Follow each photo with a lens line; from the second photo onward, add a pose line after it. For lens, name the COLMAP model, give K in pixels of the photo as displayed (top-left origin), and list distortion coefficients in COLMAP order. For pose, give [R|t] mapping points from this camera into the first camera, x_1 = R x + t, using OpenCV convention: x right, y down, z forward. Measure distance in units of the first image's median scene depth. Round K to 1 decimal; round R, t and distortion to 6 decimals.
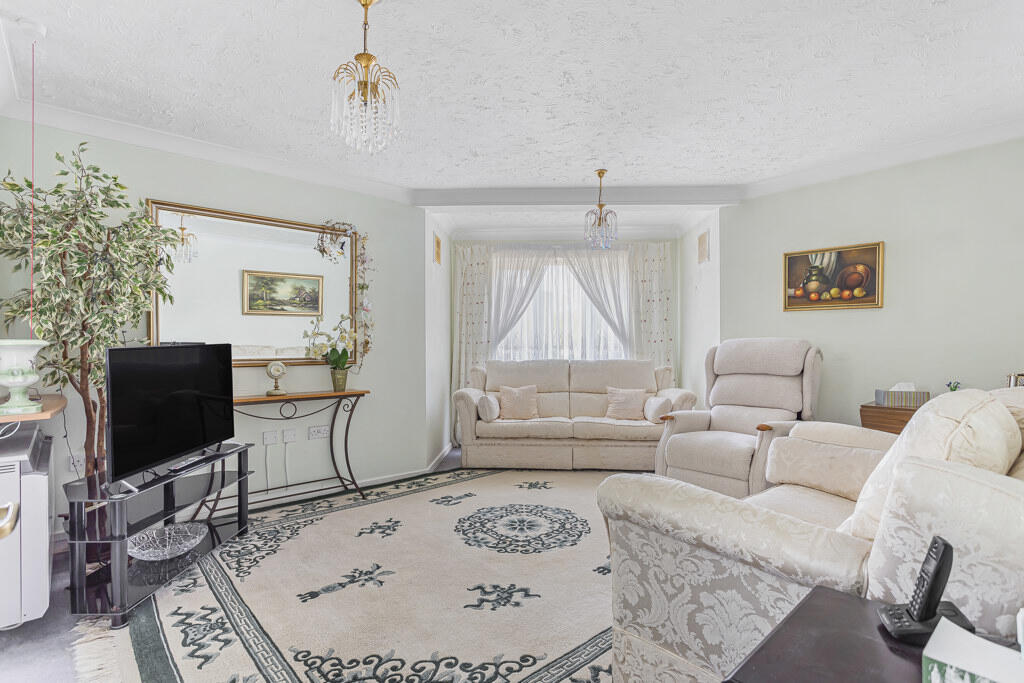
lens RADIAL K [[501.2, 0, 514.6], [0, 501.2, 348.8], [0, 0, 1]] dist [-0.000153, 0.000166]
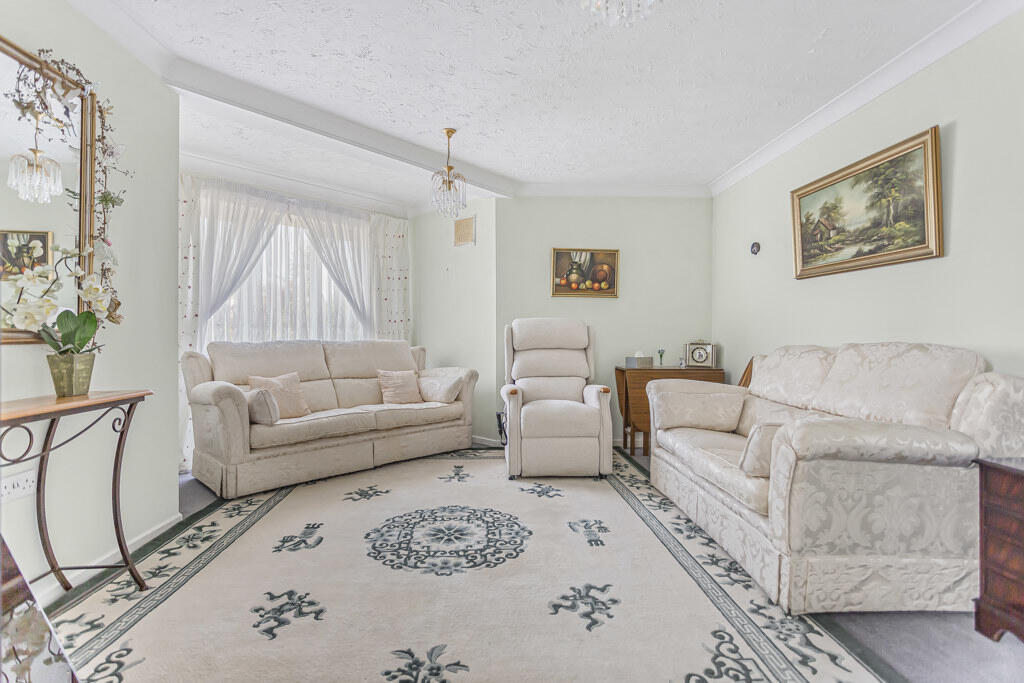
lens RADIAL K [[496.3, 0, 511.1], [0, 496.3, 336.8], [0, 0, 1]] dist [0.003068, 0.001013]
pose [[0.631052, 0.002285, 0.775737, -0.461906], [0.001224, 0.999991, -0.003941, 0.027040], [-0.775739, 0.003437, 0.631044, 0.342026]]
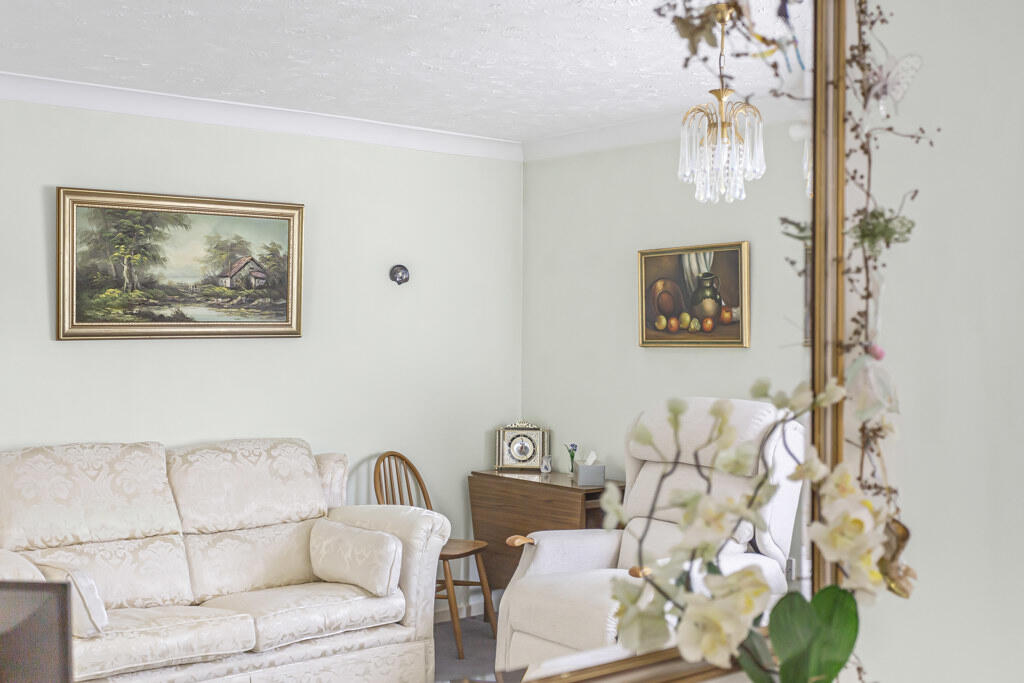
lens RADIAL K [[1161.1, 0, 511.3], [0, 1161.1, 384.7], [0, 0, 1]] dist [0.007303, 0.004608]
pose [[0.998341, -0.010852, -0.056554, -0.428427], [0.011104, 0.999930, 0.004133, -0.073750], [0.056505, -0.004754, 0.998391, 0.595839]]
